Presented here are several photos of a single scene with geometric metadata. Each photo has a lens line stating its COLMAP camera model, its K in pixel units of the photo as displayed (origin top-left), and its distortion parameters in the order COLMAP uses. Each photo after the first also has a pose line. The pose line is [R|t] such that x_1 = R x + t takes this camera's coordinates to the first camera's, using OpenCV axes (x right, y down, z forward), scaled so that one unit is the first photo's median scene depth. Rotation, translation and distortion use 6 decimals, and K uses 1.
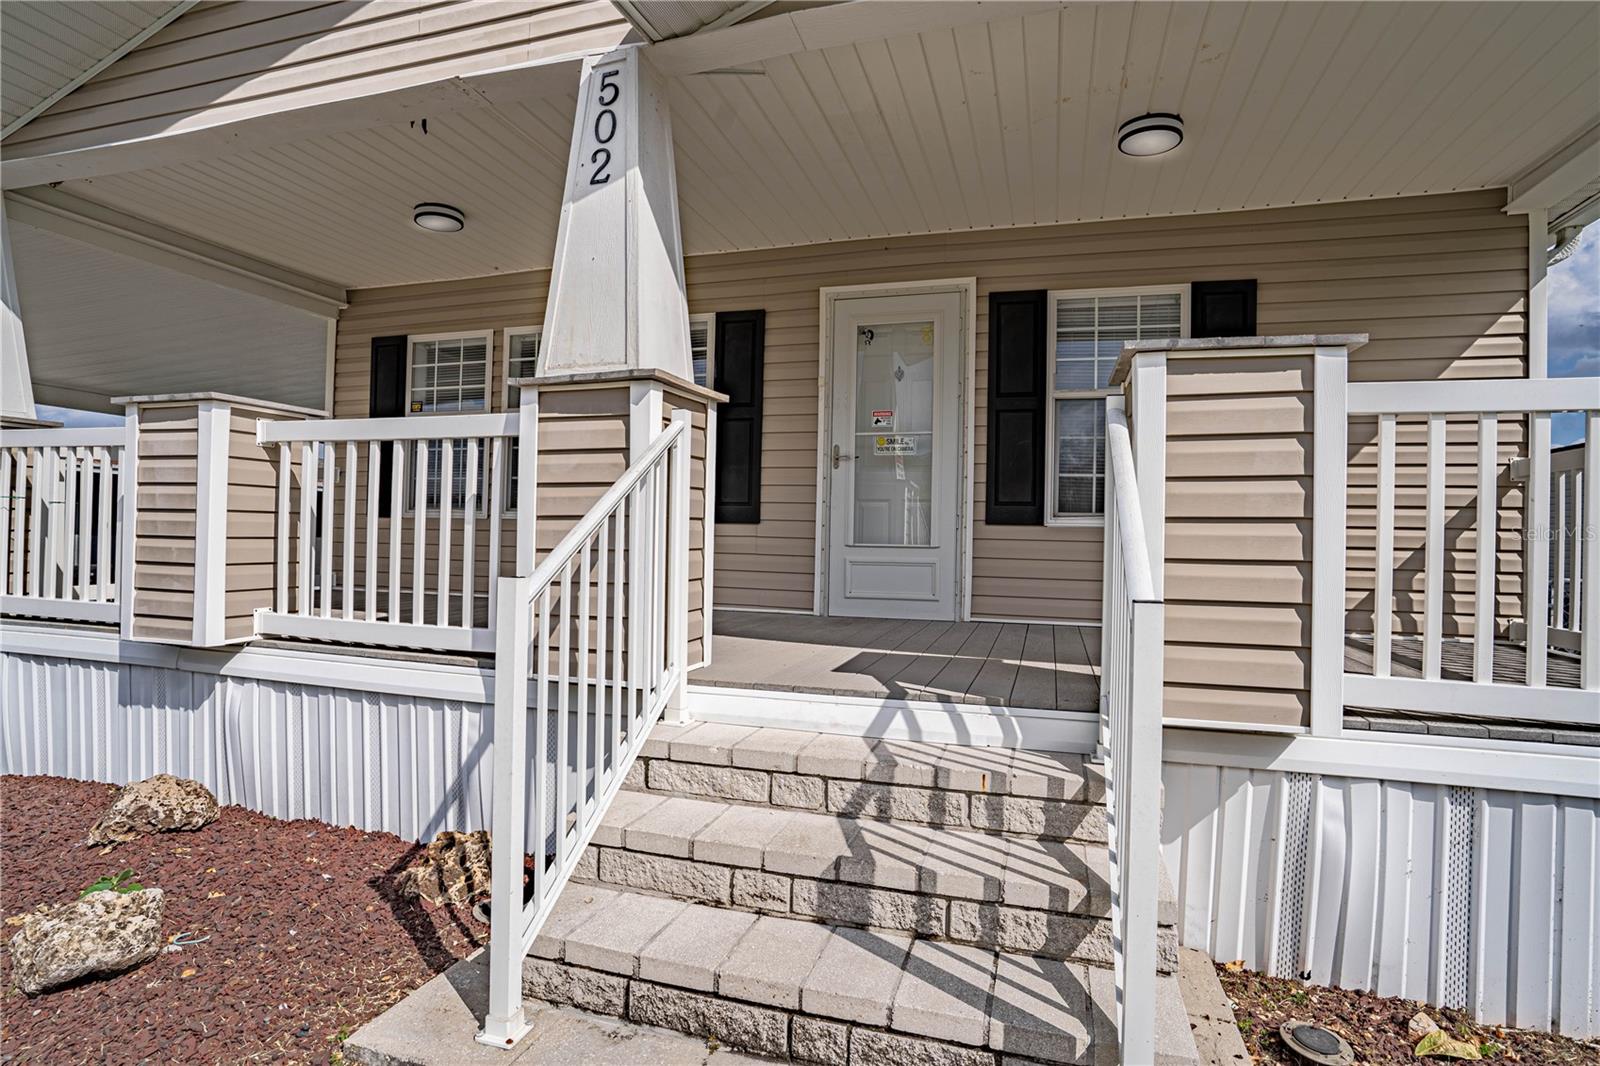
lens RADIAL K [[816.5, 0, 803.4], [0, 816.5, 534.4], [0, 0, 1]] dist [-0.052773, 0.013995]
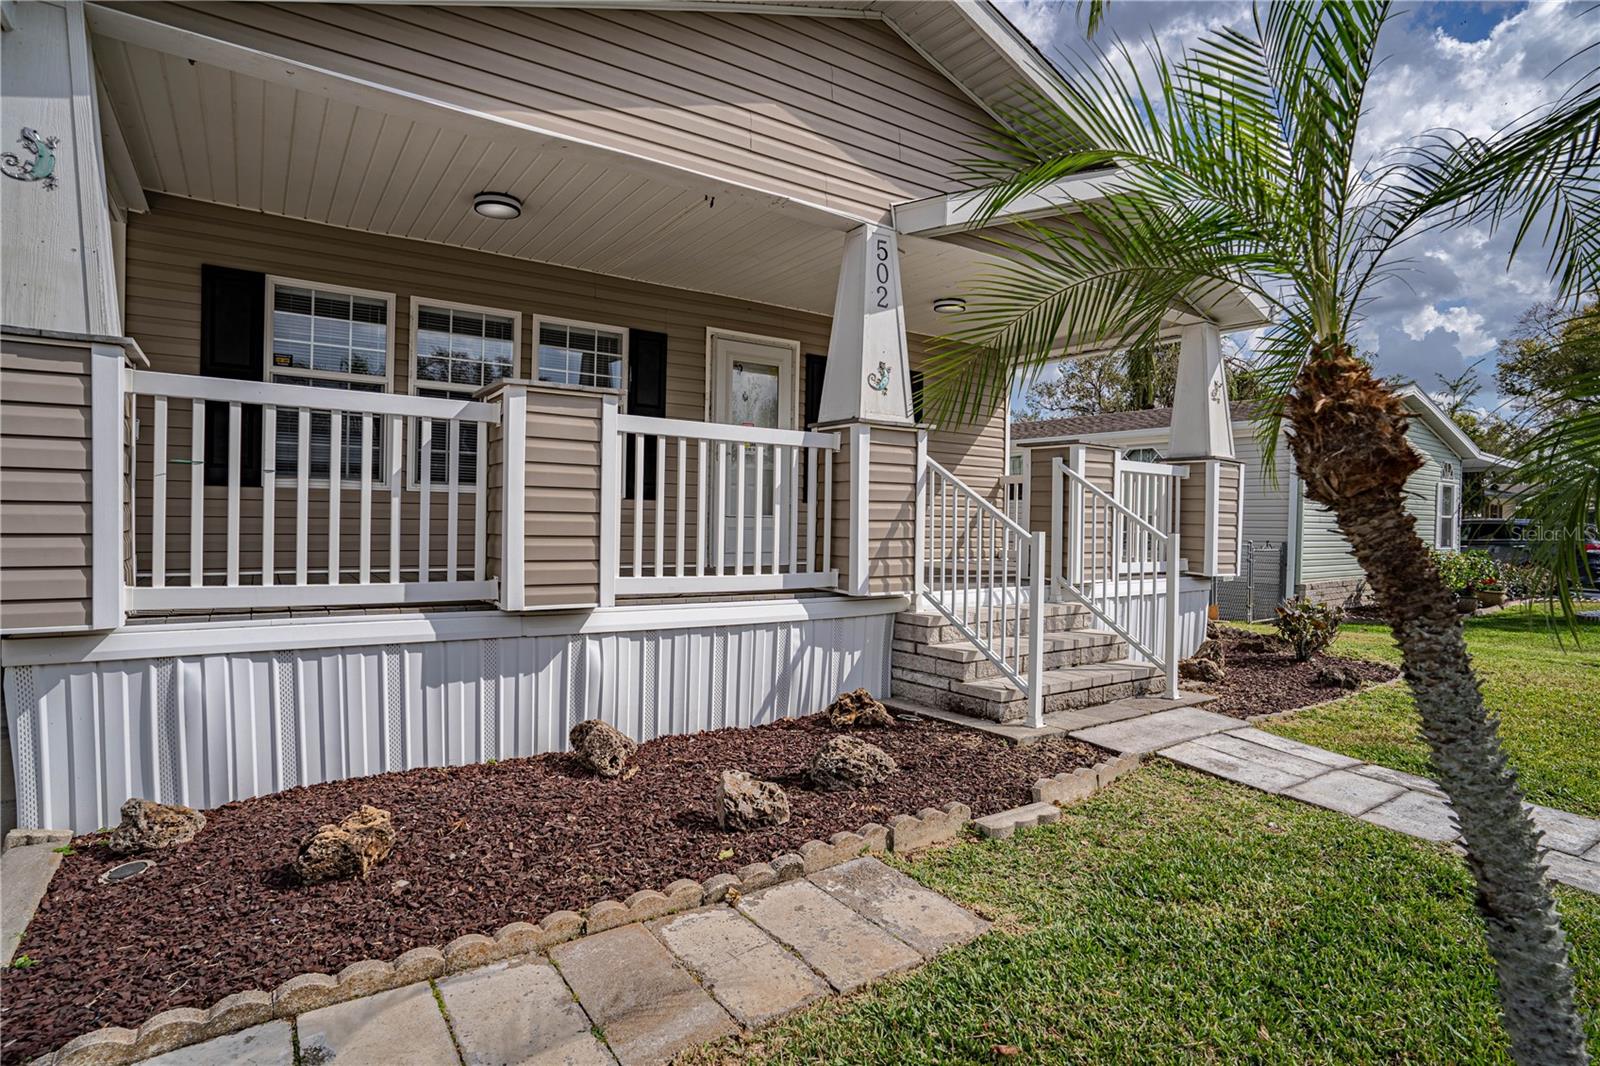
lens RADIAL K [[816.5, 0, 803.8], [0, 816.5, 535.1], [0, 0, 1]] dist [-0.052773, 0.013995]
pose [[0.620465, -0.022780, 0.783904, -1.491570], [-0.007328, 0.999366, 0.034842, -0.007671], [-0.784200, -0.027363, 0.619904, 0.037845]]
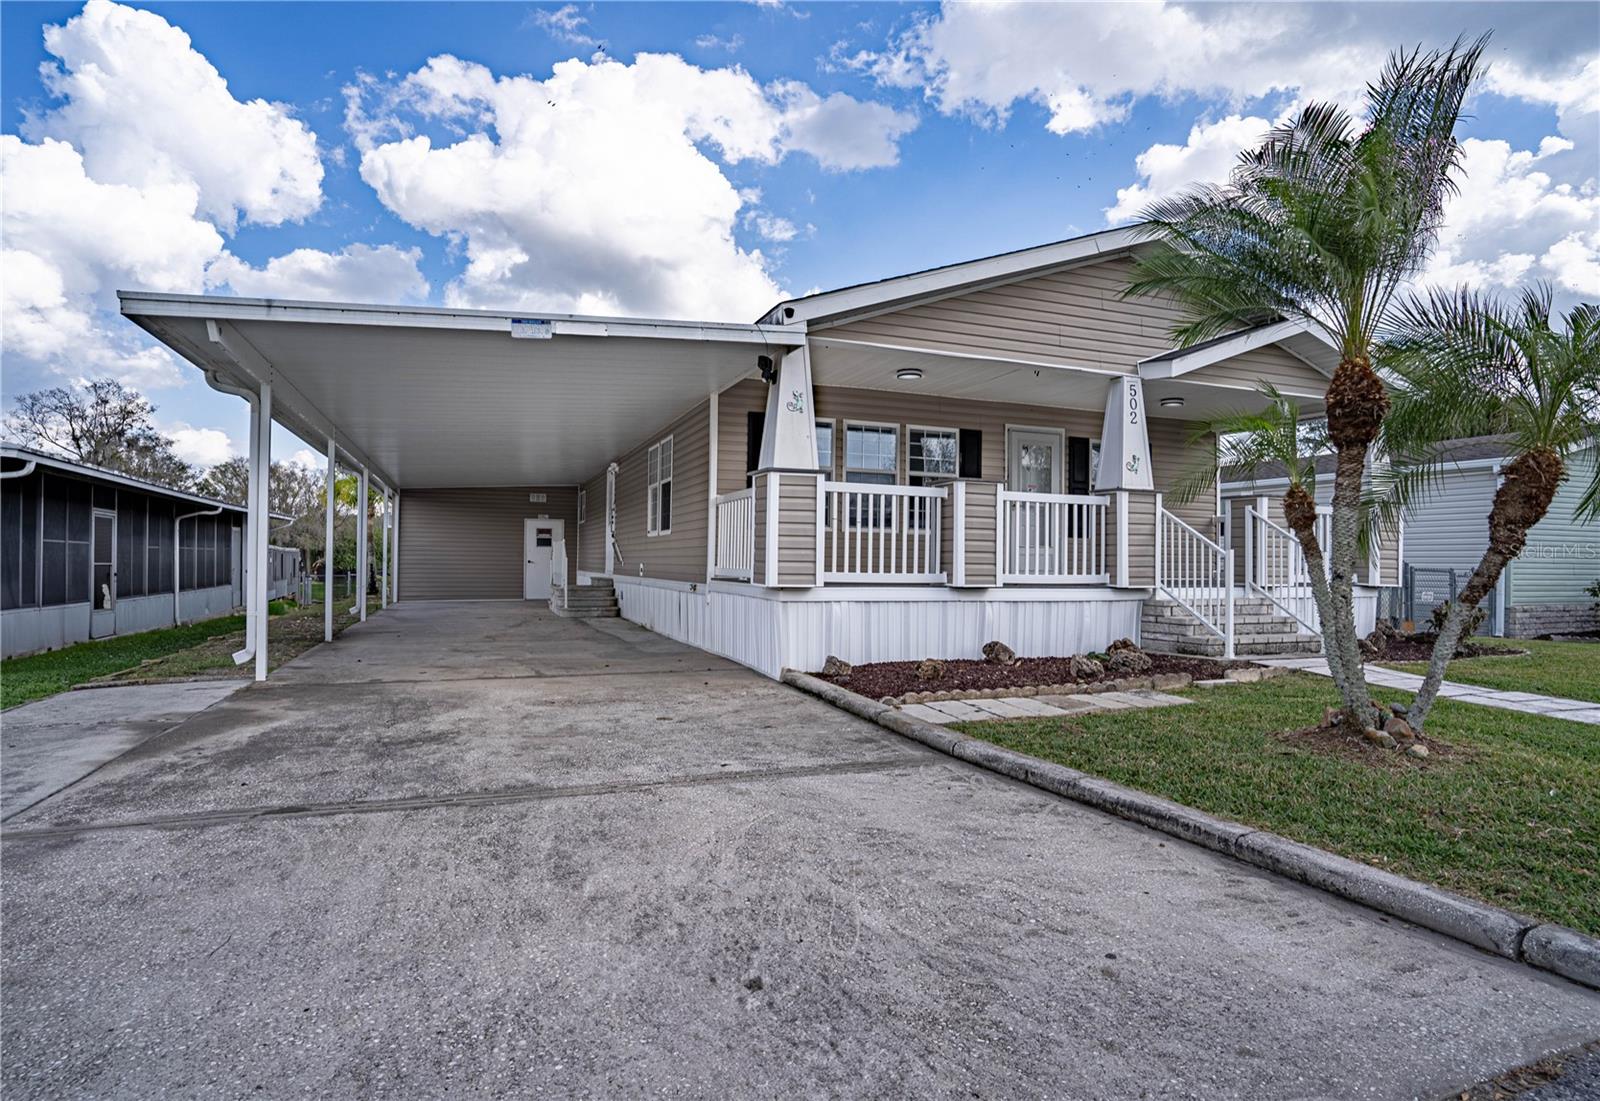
lens RADIAL K [[846.0, 0, 786.2], [0, 846.0, 551.4], [0, 0, 1]] dist [-0.047175, 0.011337]
pose [[0.794461, -0.003172, 0.607306, -2.748336], [0.000380, 0.999989, 0.004725, 0.023574], [-0.607315, -0.003523, 0.794454, -0.601885]]
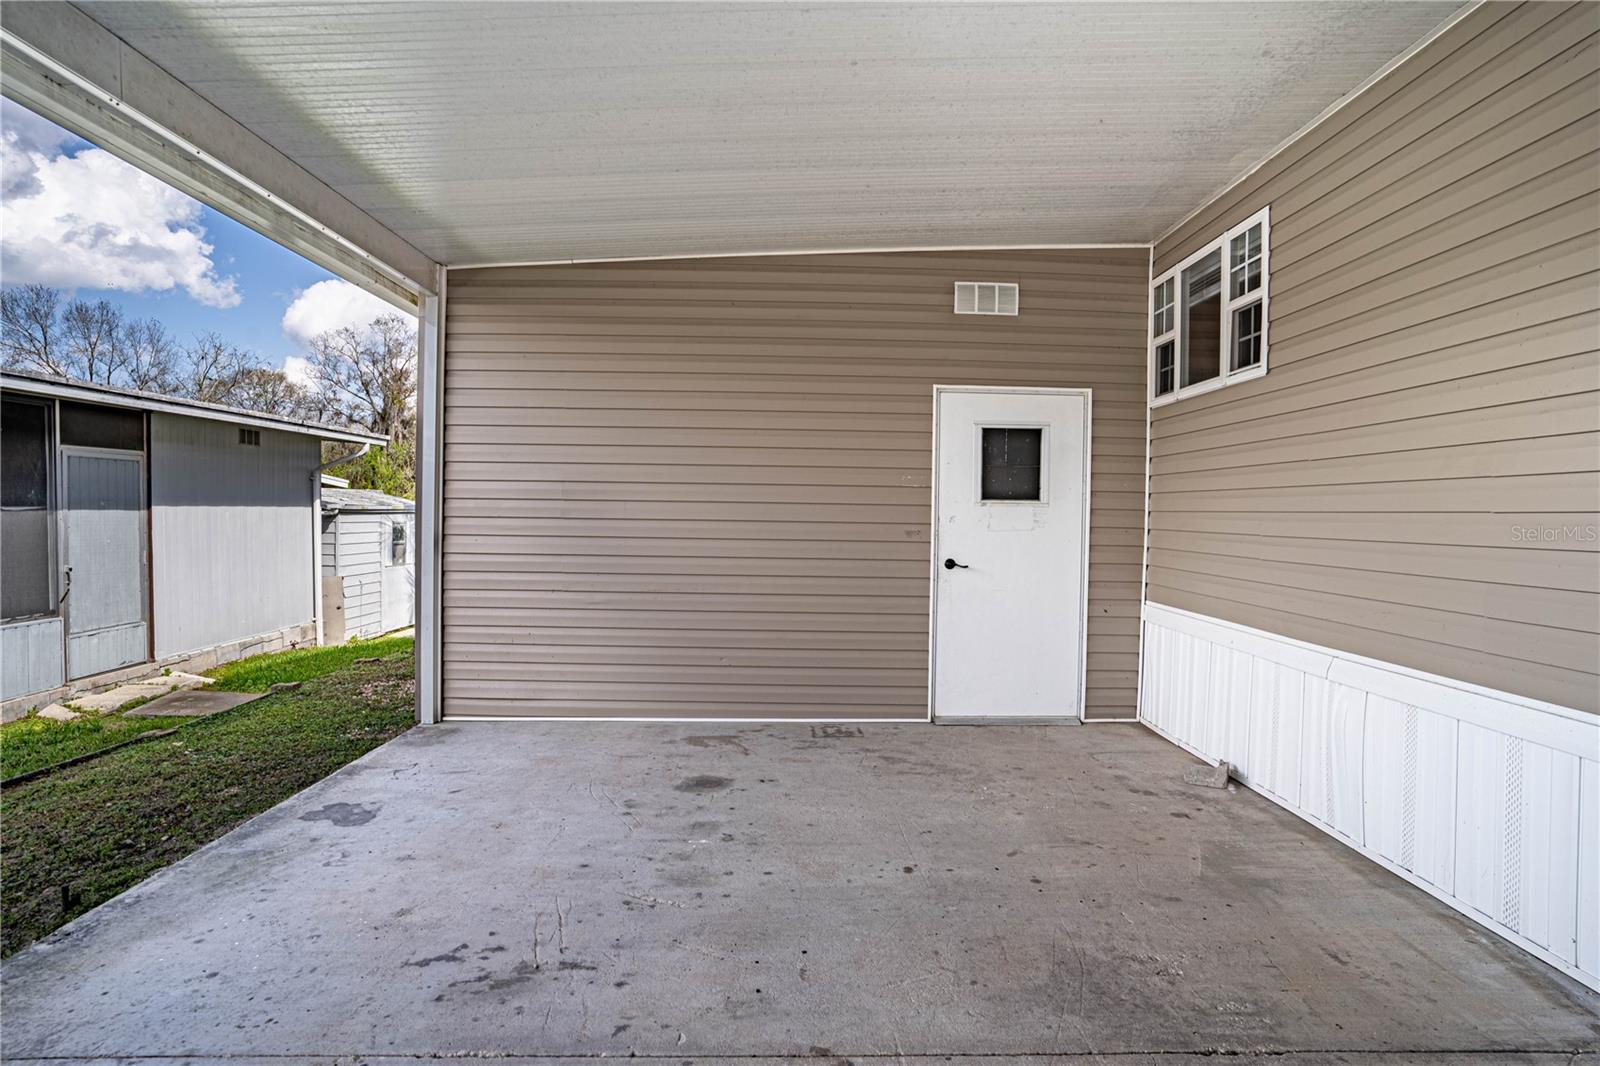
lens RADIAL K [[816.5, 0, 773.6], [0, 816.5, 531.9], [0, 0, 1]] dist [-0.052773, 0.013995]
pose [[0.964816, -0.011144, 0.262689, -1.087524], [0.002329, 0.999424, 0.033847, 0.021705], [-0.262915, -0.032044, 0.964287, 4.402703]]
